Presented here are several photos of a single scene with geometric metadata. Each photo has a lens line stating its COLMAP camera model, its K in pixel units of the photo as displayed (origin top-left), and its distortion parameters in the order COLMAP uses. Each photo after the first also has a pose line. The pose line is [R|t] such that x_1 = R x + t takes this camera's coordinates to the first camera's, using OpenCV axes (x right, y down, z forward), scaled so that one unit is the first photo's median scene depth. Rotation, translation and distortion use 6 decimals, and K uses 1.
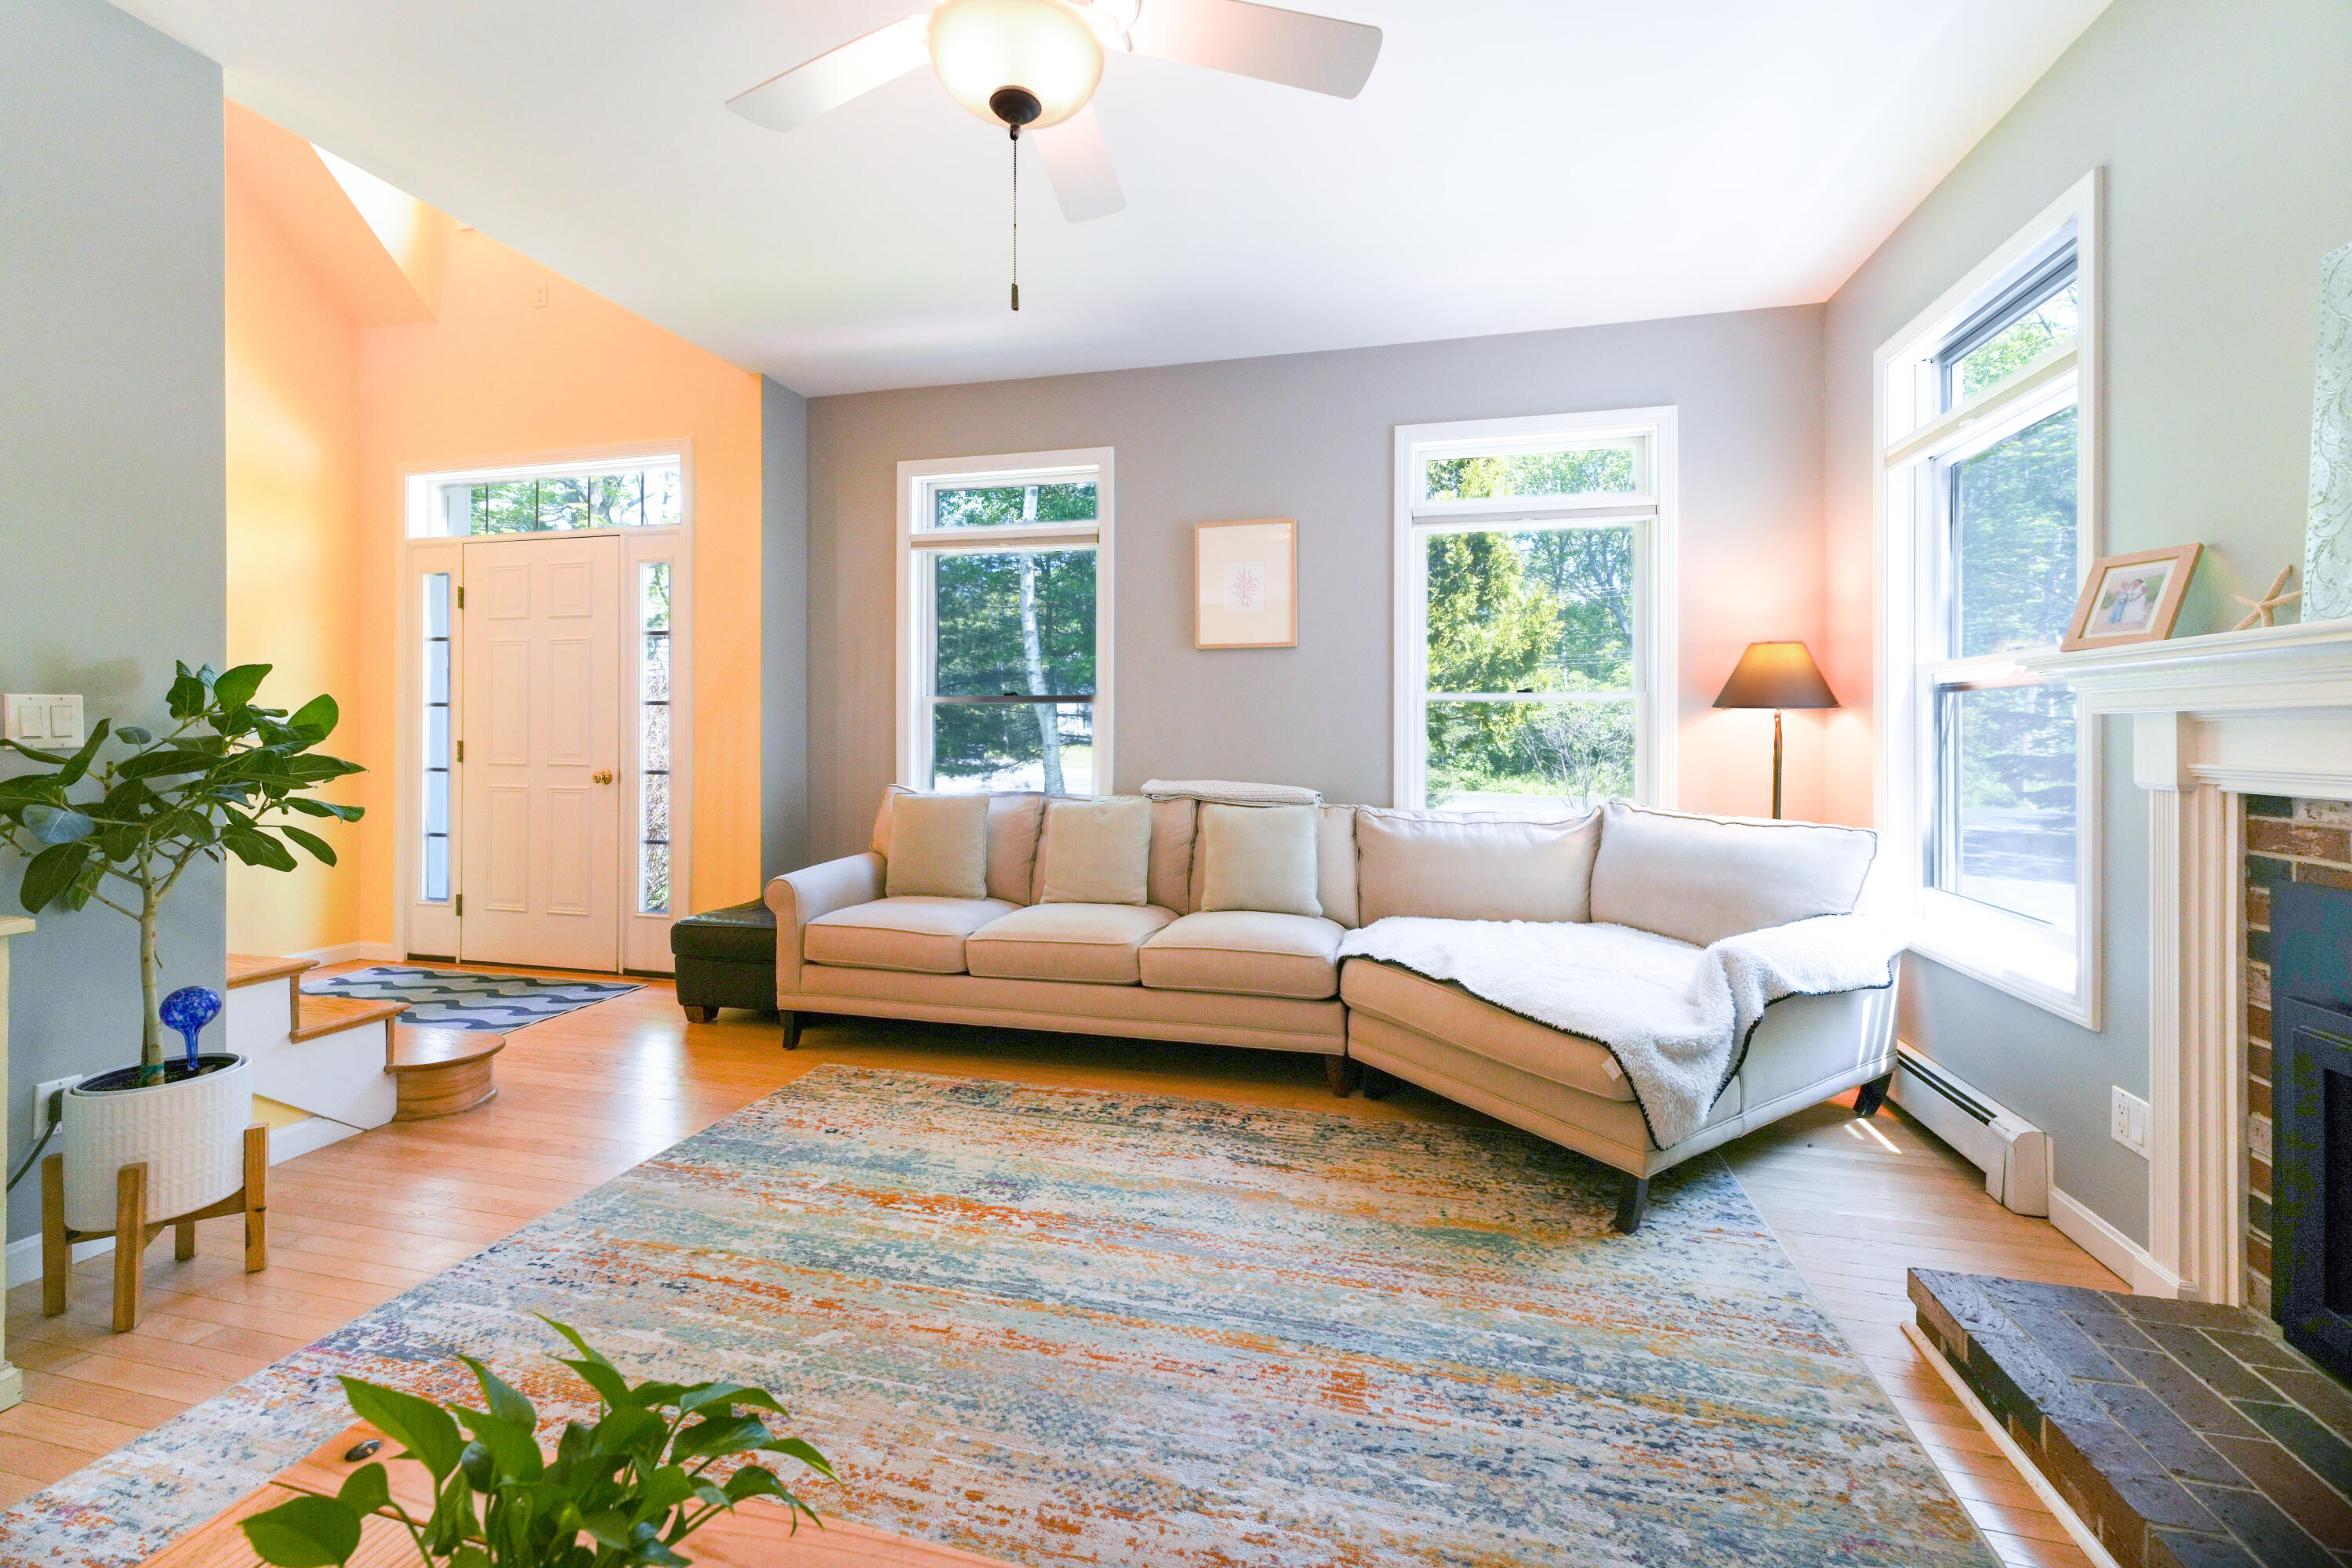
lens RADIAL K [[957.7, 0, 1182.9], [0, 957.7, 732.3], [0, 0, 1]] dist [0.005459, 0.000704]
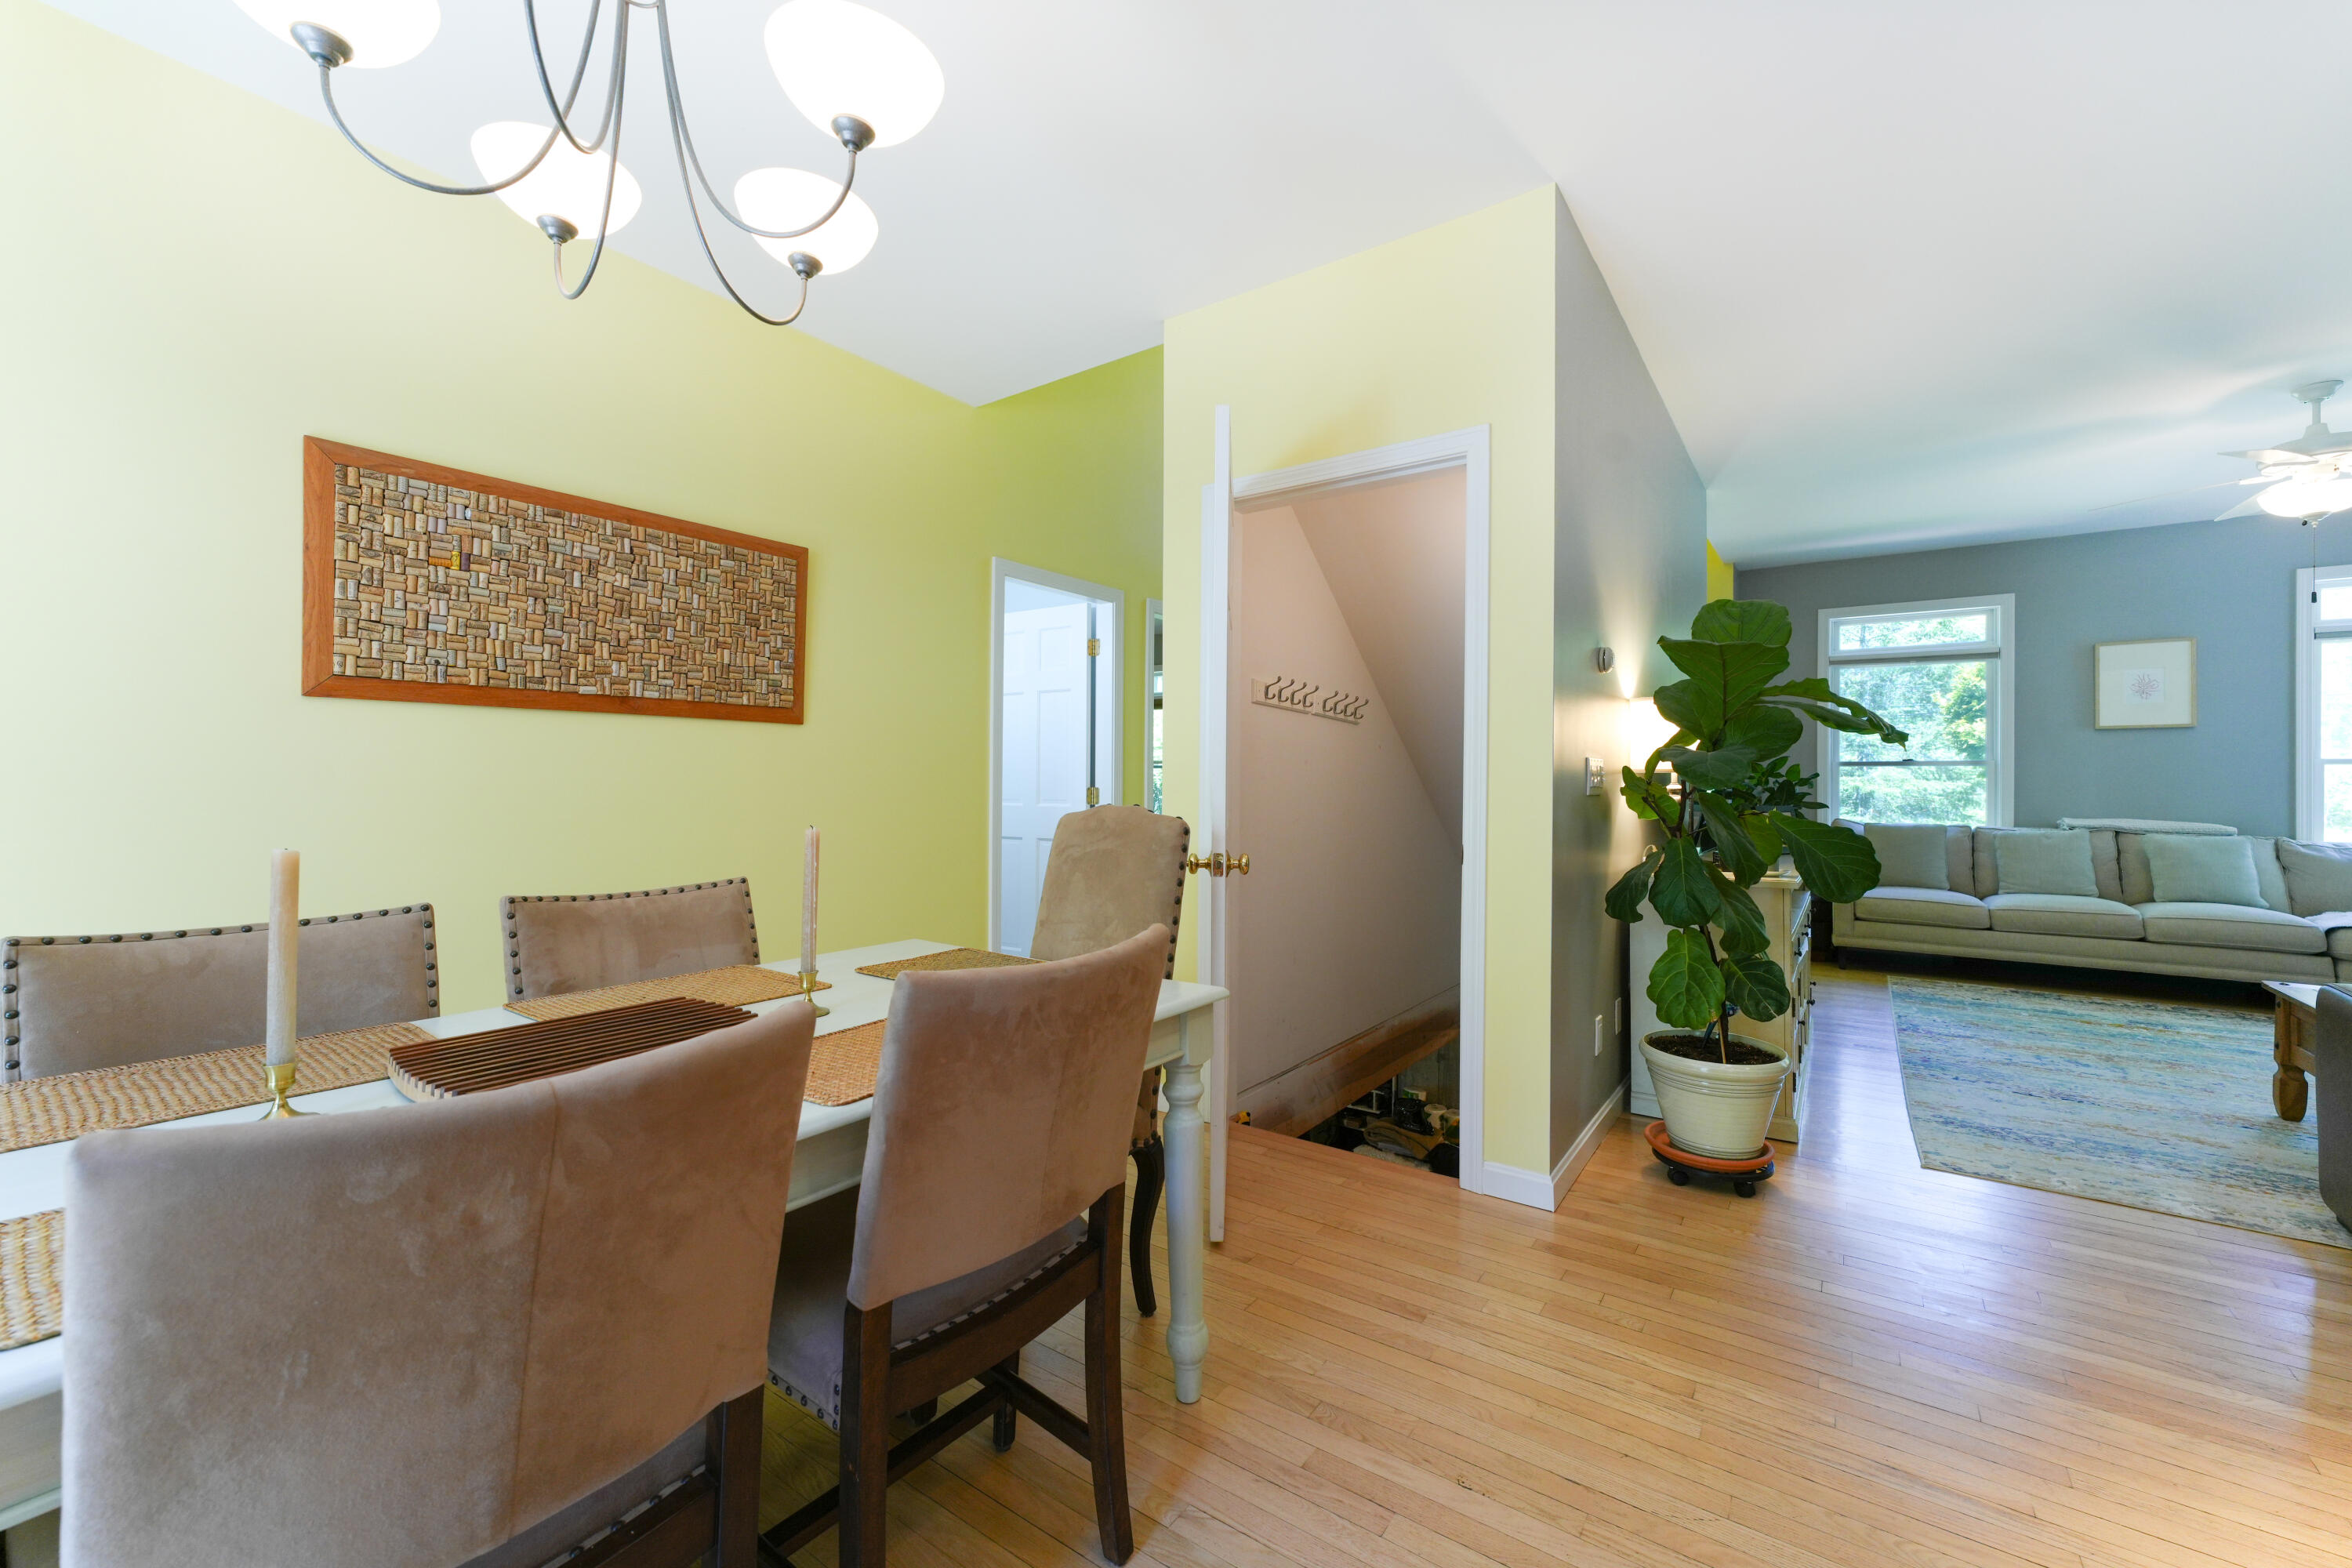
lens RADIAL K [[957.7, 0, 1171.2], [0, 957.7, 772.7], [0, 0, 1]] dist [0.005459, 0.000704]
pose [[0.930391, 0.000266, -0.366568, -1.376065], [-0.004085, 0.999945, -0.009640, -0.000352], [0.366546, 0.010467, 0.930341, -1.598323]]
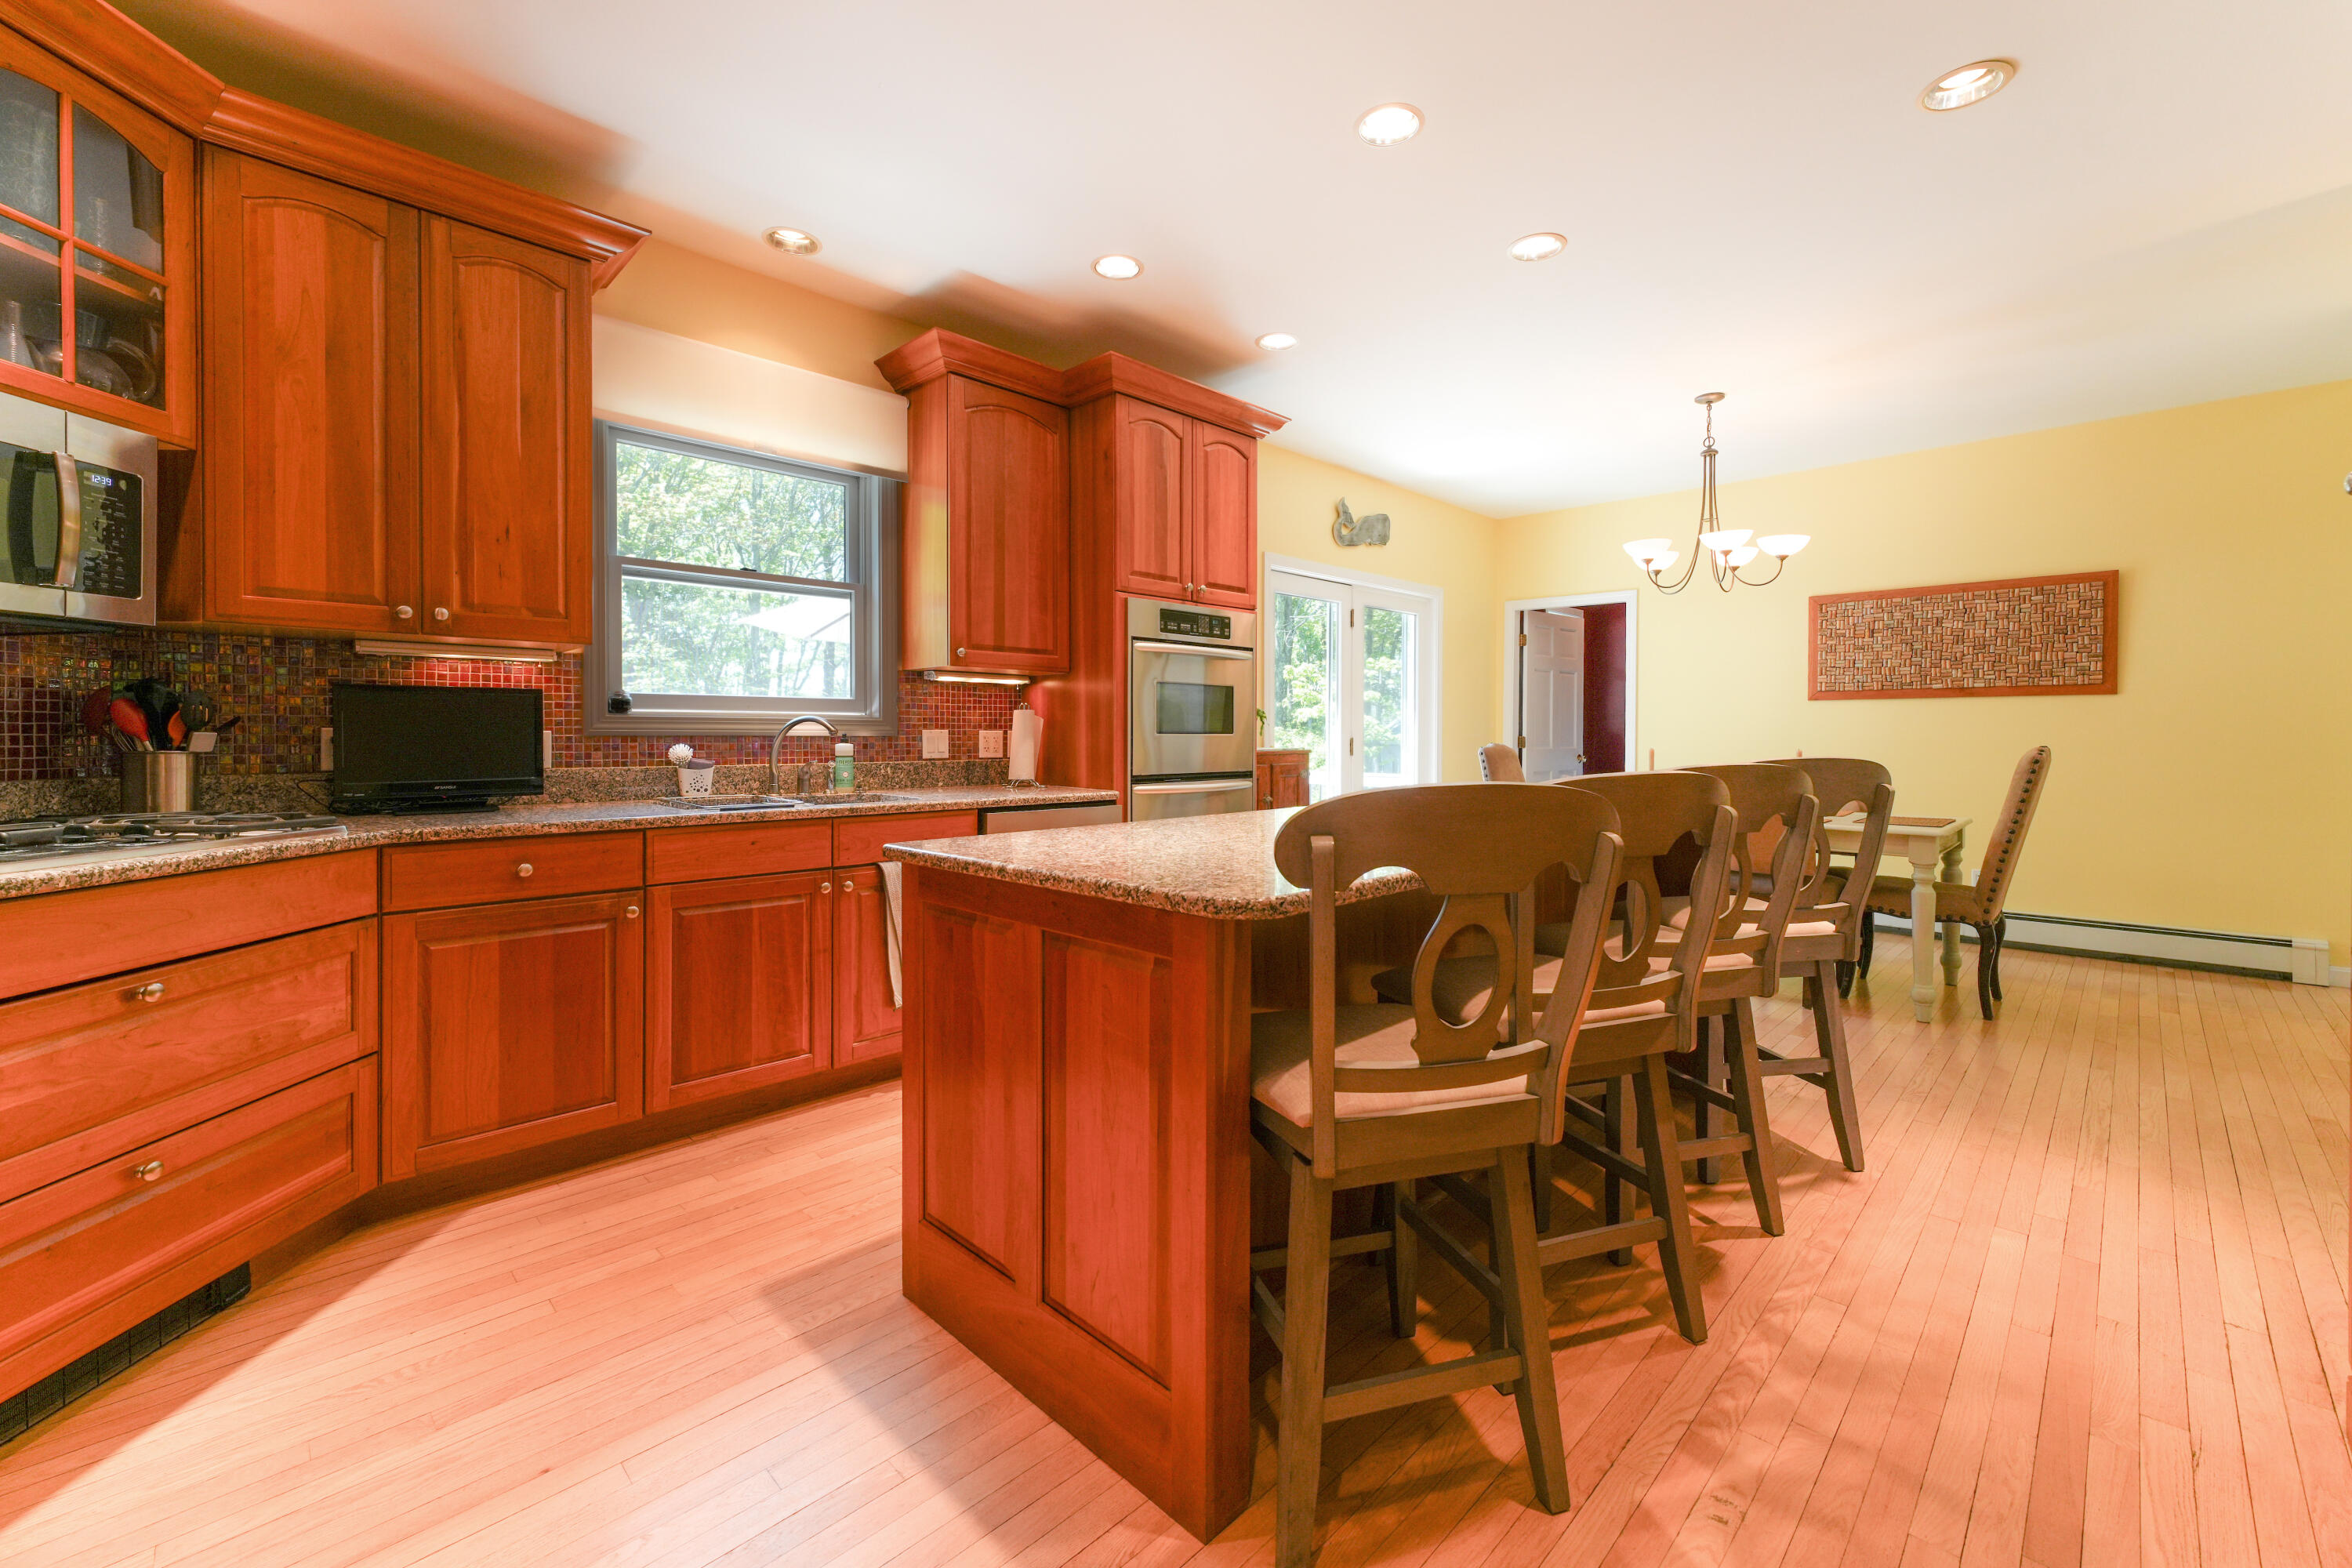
lens RADIAL K [[957.7, 0, 1198.5], [0, 957.7, 733.8], [0, 0, 1]] dist [0.005459, 0.000704]
pose [[-0.505221, -0.001606, -0.862989, 0.461234], [-0.003061, 0.999995, -0.000069, 0.007115], [0.862985, 0.002607, -0.505223, -1.089412]]
